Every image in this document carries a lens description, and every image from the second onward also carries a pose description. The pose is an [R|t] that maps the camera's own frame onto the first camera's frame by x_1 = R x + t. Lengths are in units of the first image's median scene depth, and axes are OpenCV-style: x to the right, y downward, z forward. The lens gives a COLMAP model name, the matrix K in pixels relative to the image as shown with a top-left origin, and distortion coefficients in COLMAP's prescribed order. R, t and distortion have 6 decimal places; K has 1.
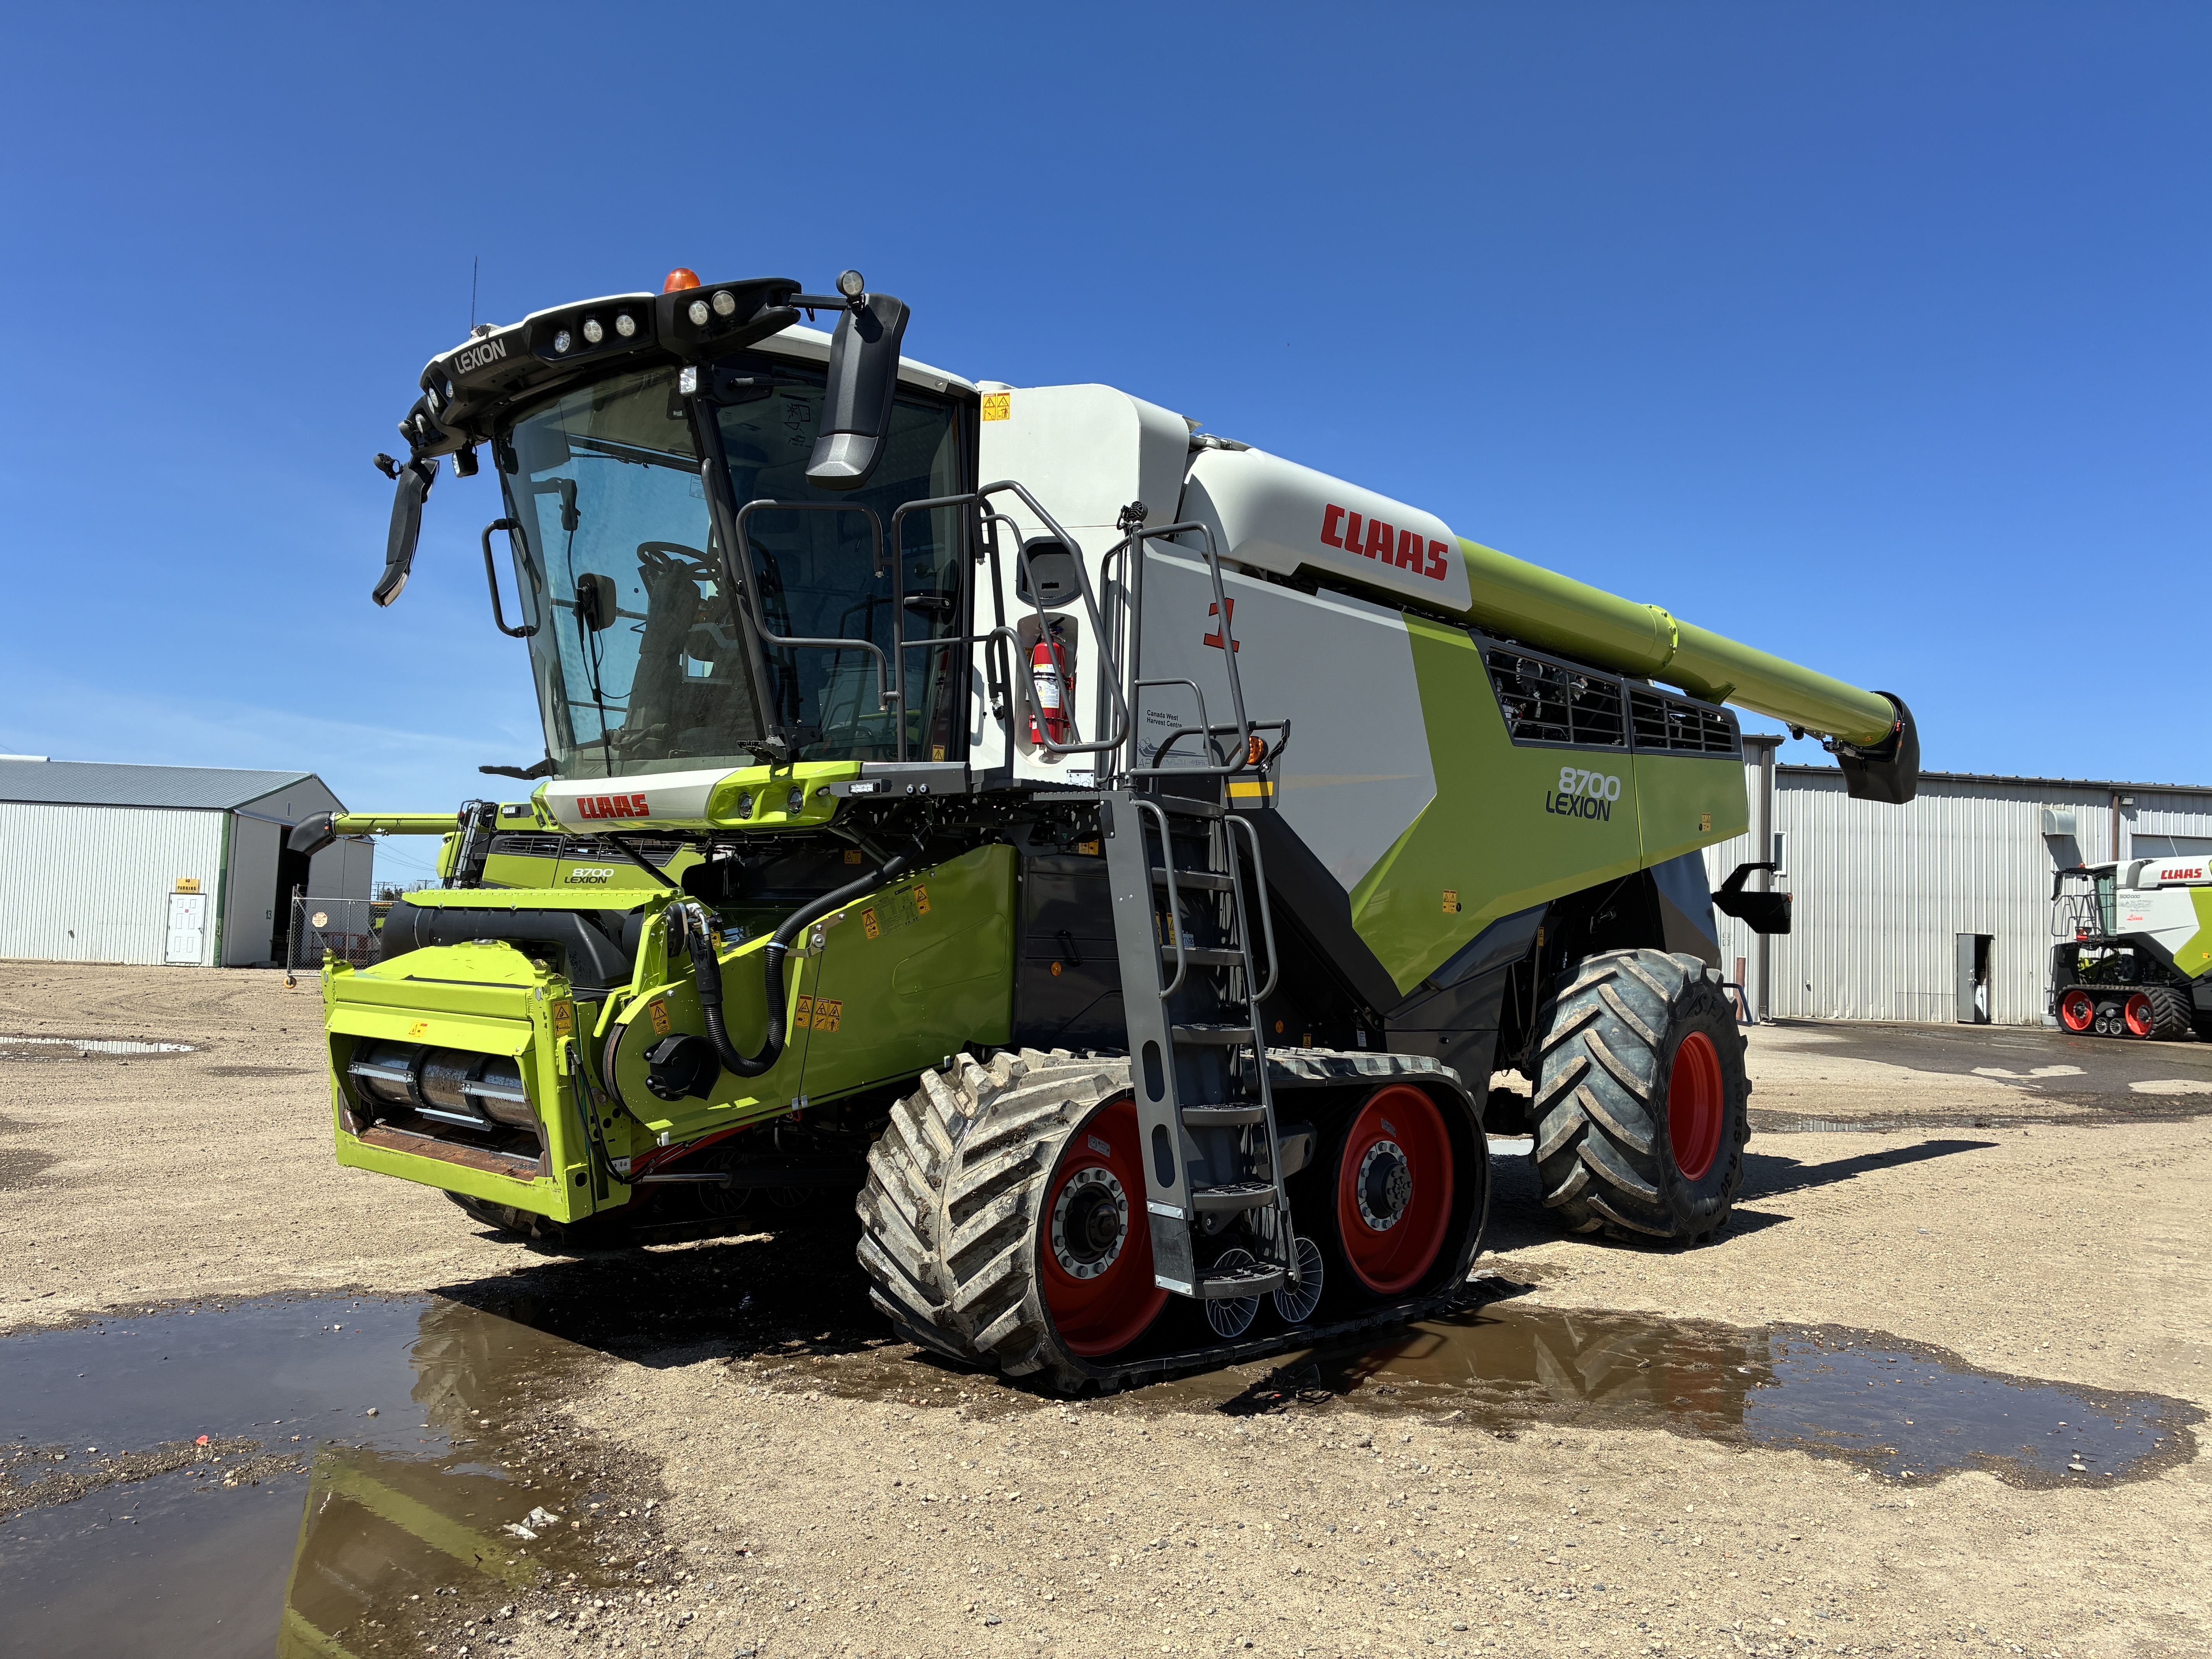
lens RADIAL K [[1695.5, 0, 1101.4], [0, 1695.5, 847.0], [0, 0, 1]] dist [0.034279, -0.030861]
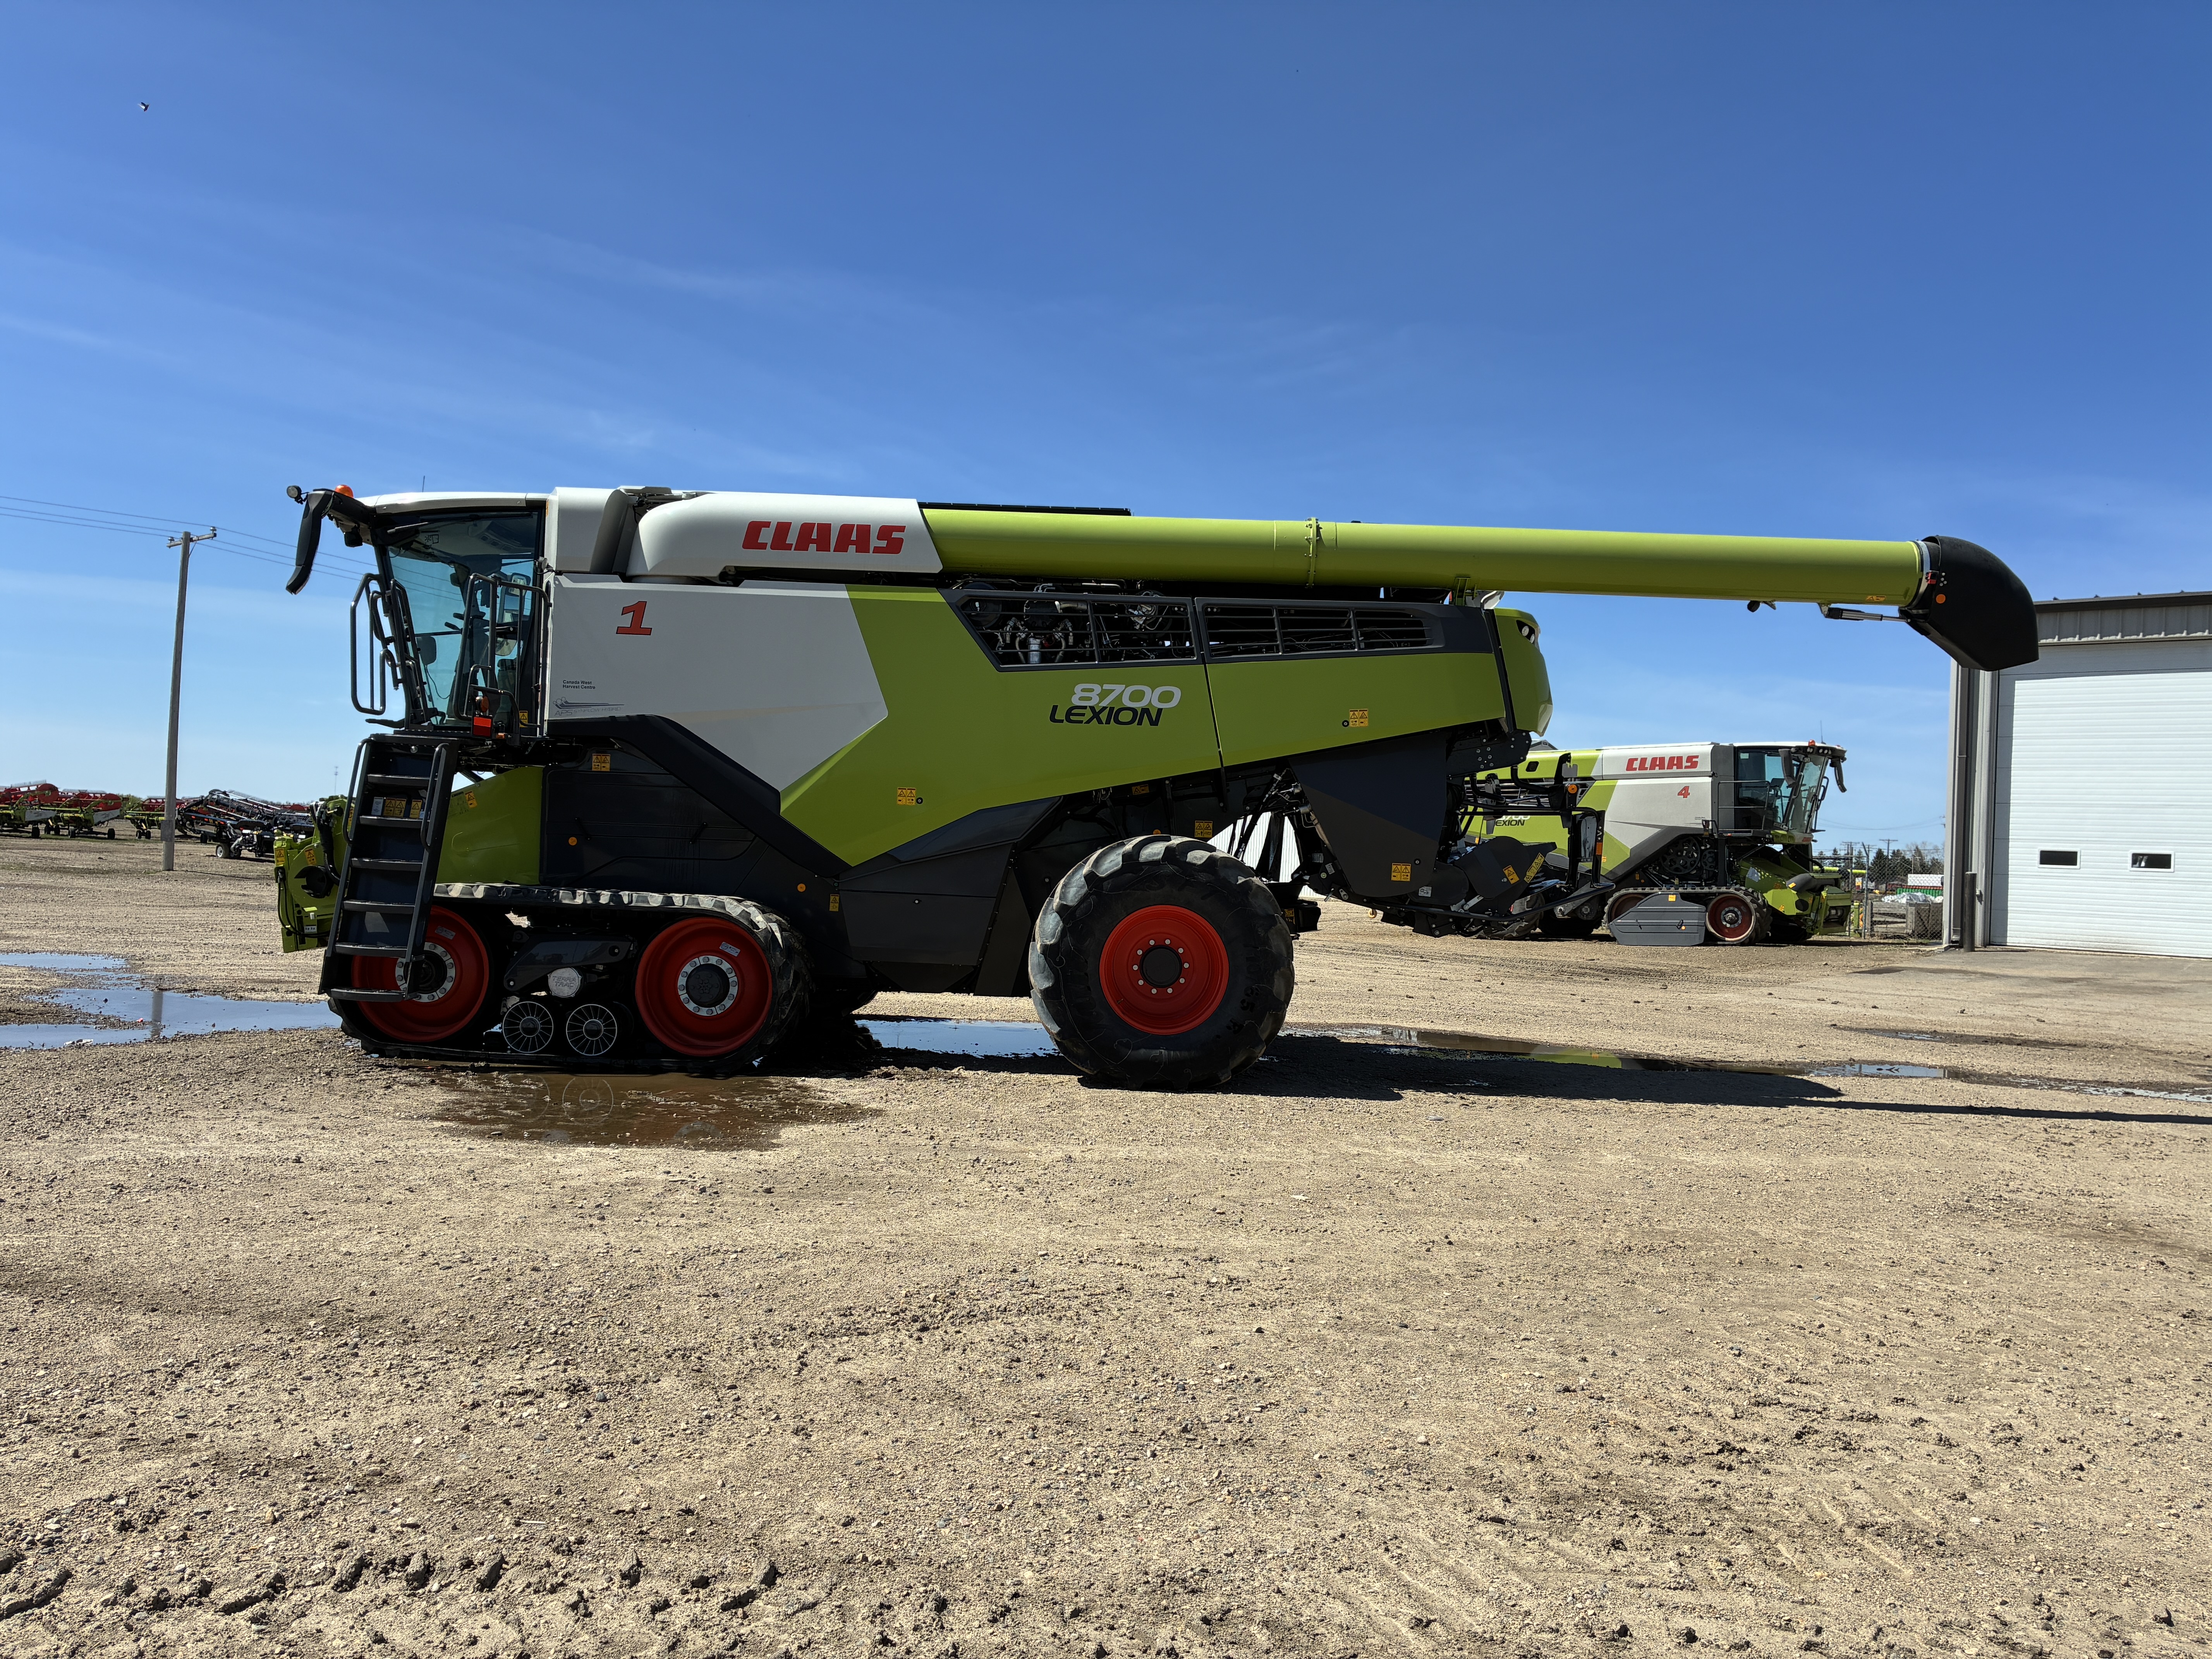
lens RADIAL K [[1695.5, 0, 1108.2], [0, 1695.5, 846.6], [0, 0, 1]] dist [0.034279, -0.030861]
pose [[0.660893, -0.009307, -0.750422, 1.528624], [0.025045, 0.999640, 0.009659, 0.073287], [0.750062, -0.025178, 0.660888, 0.287963]]
